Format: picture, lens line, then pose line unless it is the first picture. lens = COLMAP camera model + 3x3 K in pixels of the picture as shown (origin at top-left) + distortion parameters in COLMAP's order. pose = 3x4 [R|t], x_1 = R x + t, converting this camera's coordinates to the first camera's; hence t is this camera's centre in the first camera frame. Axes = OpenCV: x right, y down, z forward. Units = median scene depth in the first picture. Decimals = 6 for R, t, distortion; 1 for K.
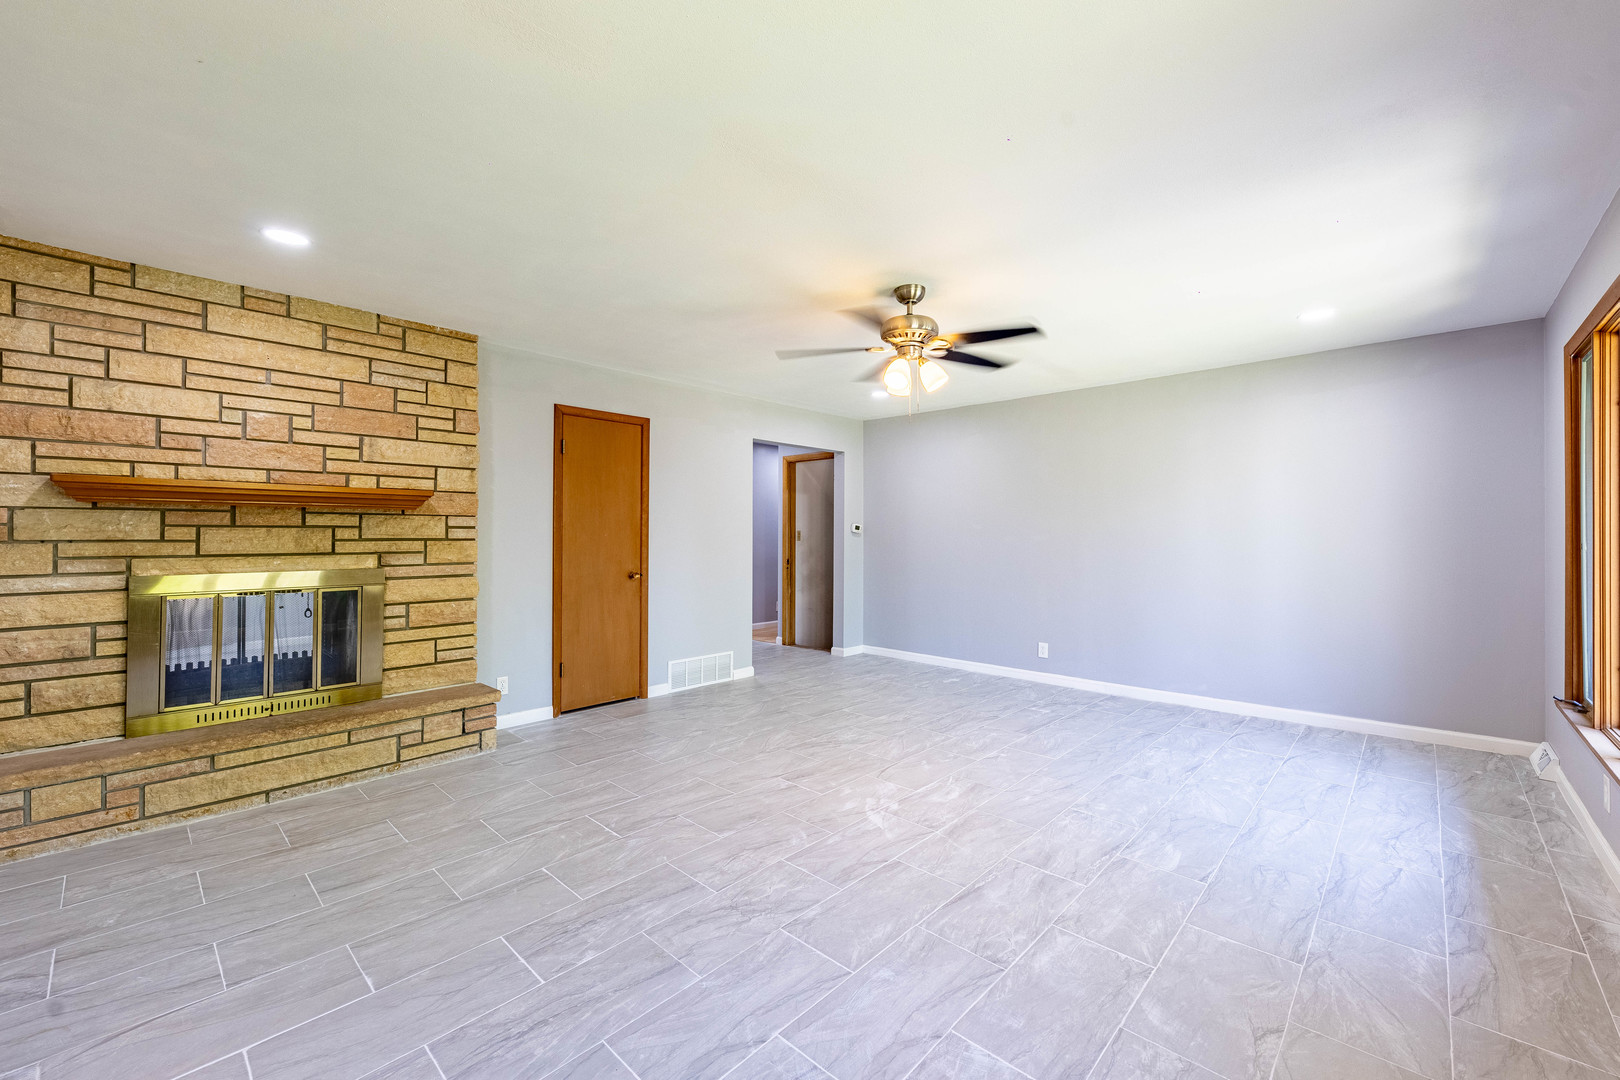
lens RADIAL K [[649.0, 0, 809.3], [0, 649.0, 530.2], [0, 0, 1]] dist [0.007774, -0.003934]
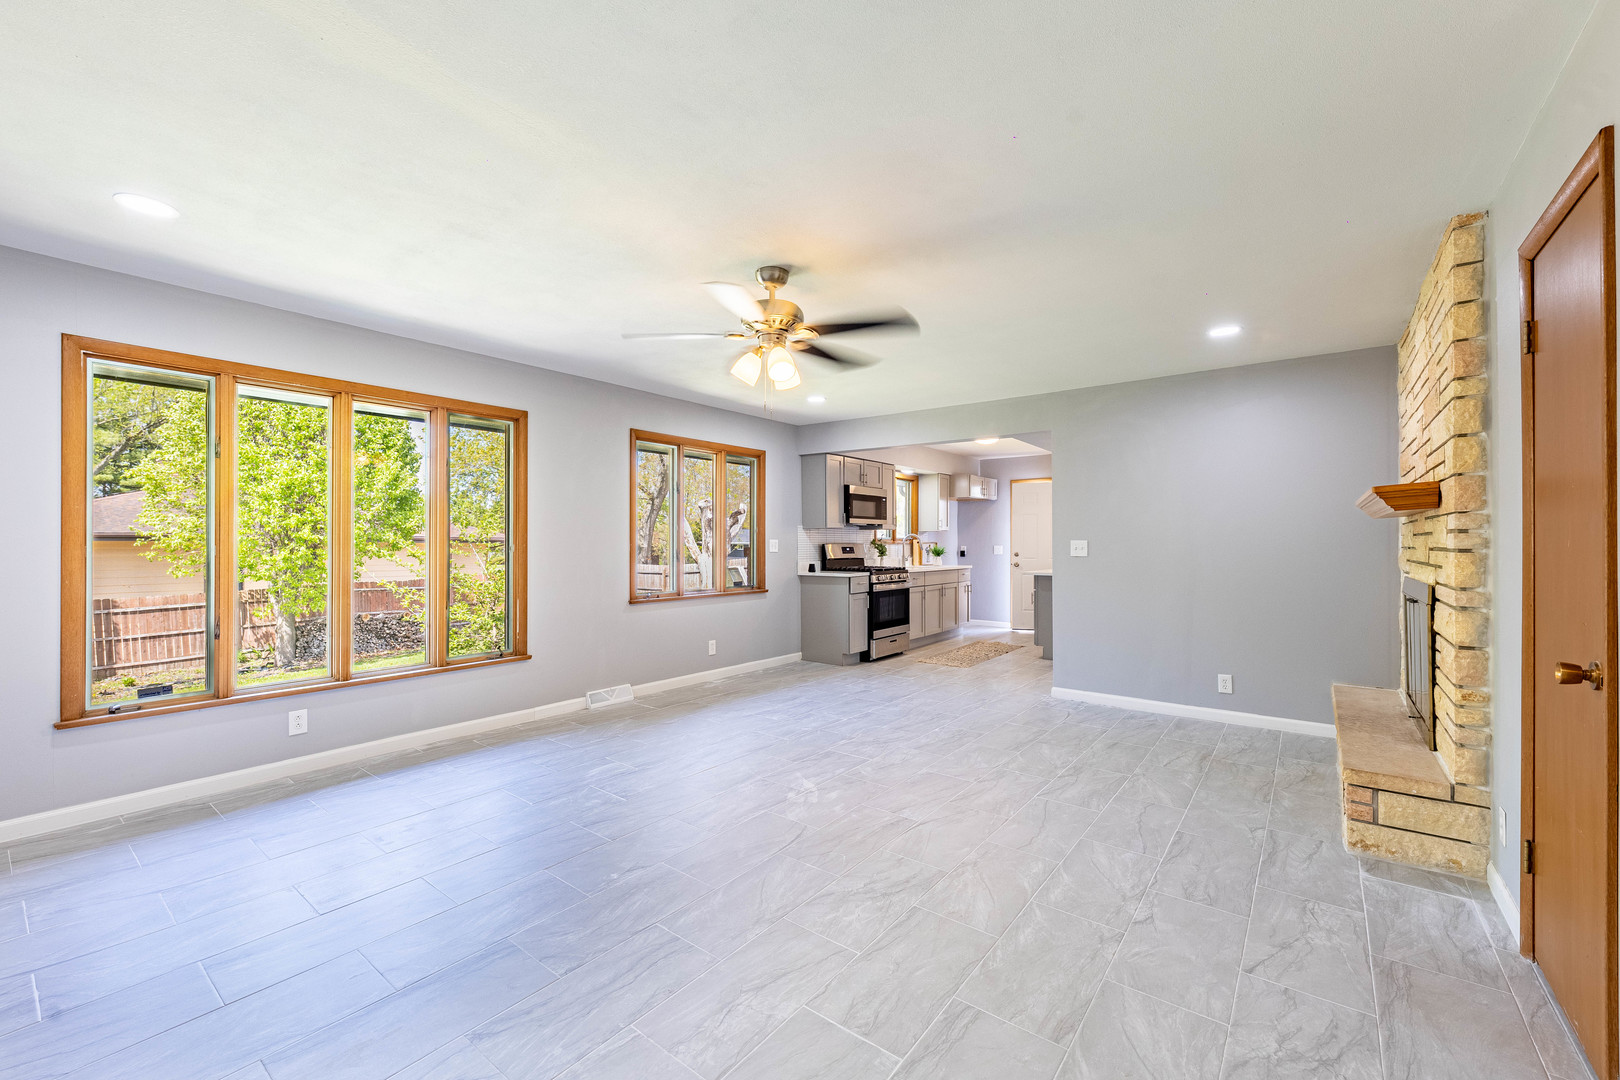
lens RADIAL K [[649.0, 0, 806.9], [0, 649.0, 560.1], [0, 0, 1]] dist [0.007774, -0.003934]
pose [[-0.995581, 0.000678, -0.093906, 0.182940], [-0.001430, 0.999749, 0.022376, 0.011597], [0.093897, 0.022411, -0.995330, 1.836245]]
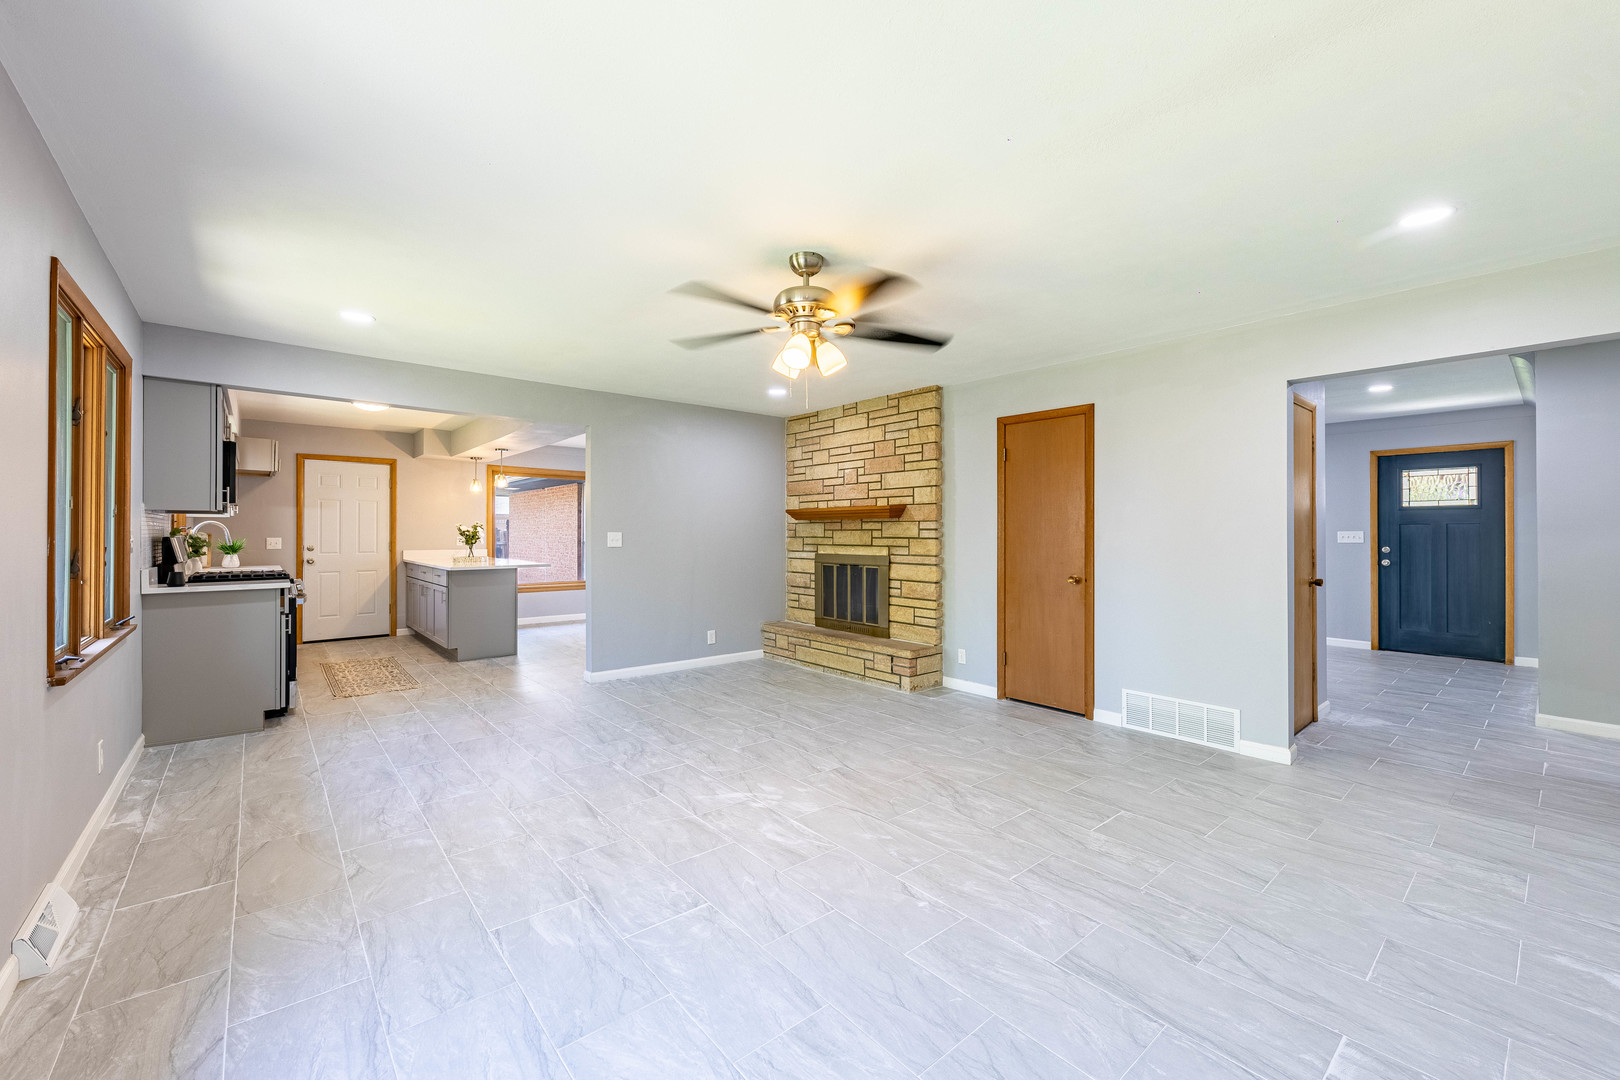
lens RADIAL K [[649.0, 0, 804.3], [0, 649.0, 529.5], [0, 0, 1]] dist [0.007774, -0.003934]
pose [[-0.120069, -0.008680, -0.992728, 0.997185], [0.003783, 0.999951, -0.009201, 0.008967], [0.992758, -0.004860, -0.120031, 1.063488]]
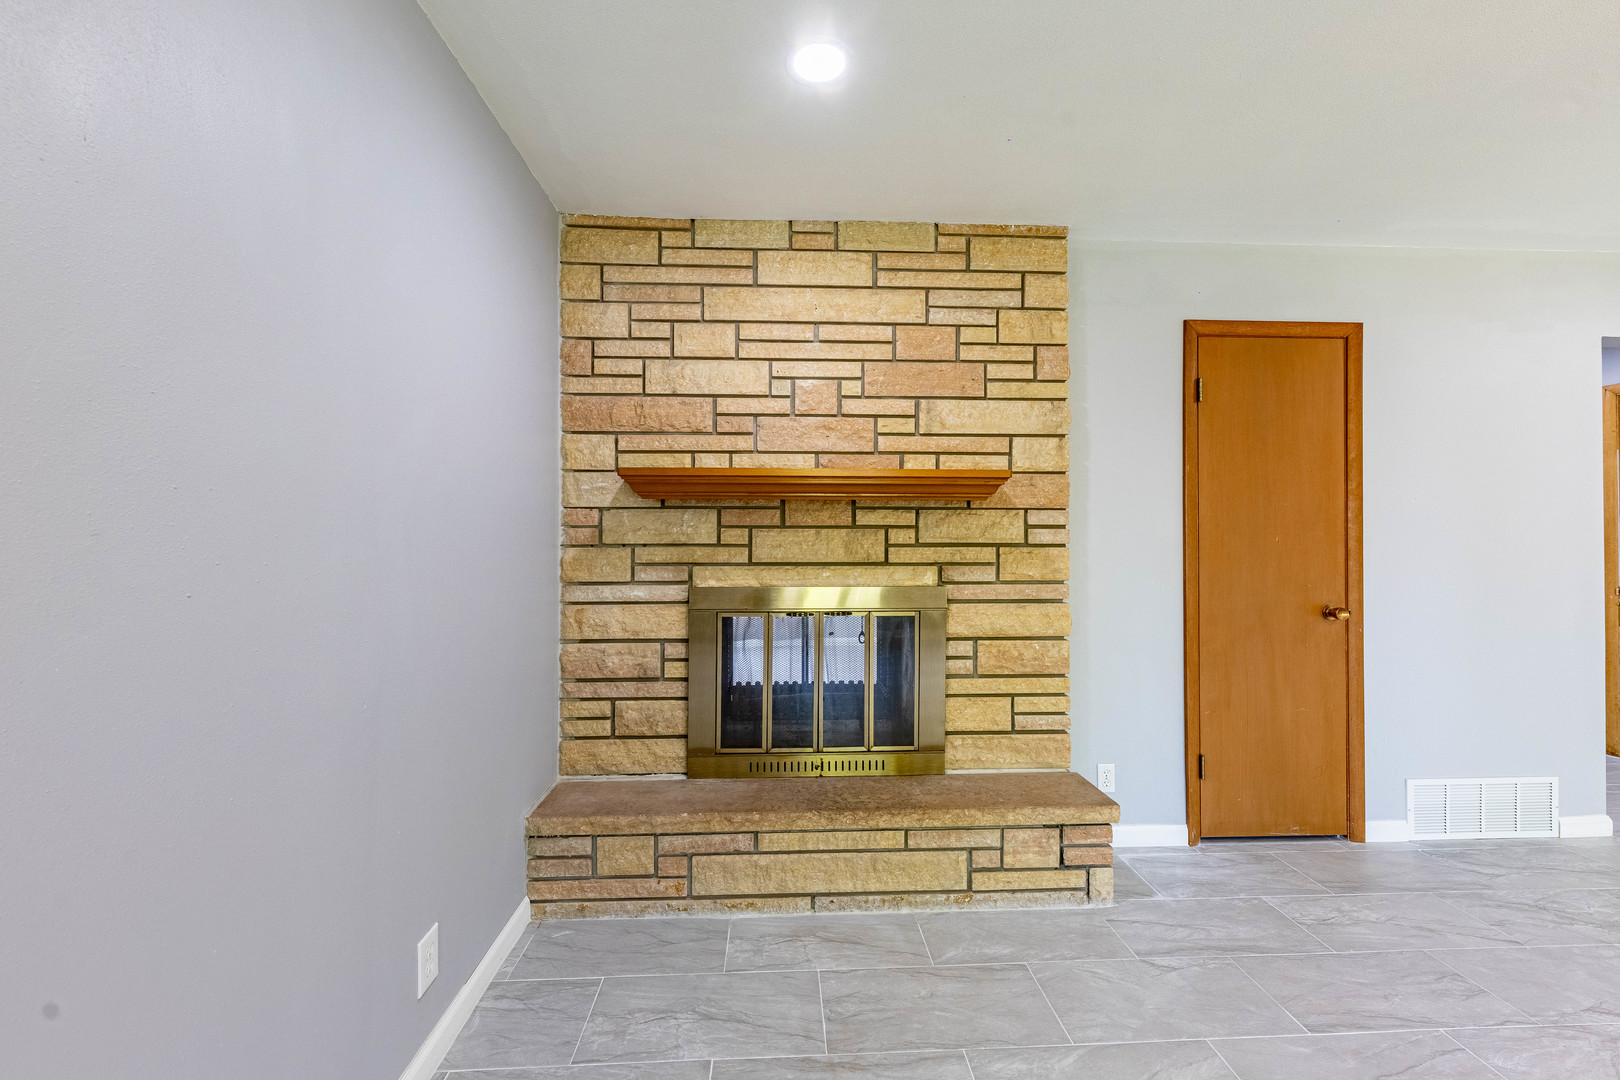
lens RADIAL K [[649.0, 0, 804.1], [0, 649.0, 526.7], [0, 0, 1]] dist [0.007774, -0.003934]
pose [[0.718707, -0.011313, -0.695221, -0.303030], [0.004513, 0.999922, -0.011606, 0.002595], [0.695298, 0.005204, 0.718703, 0.429833]]
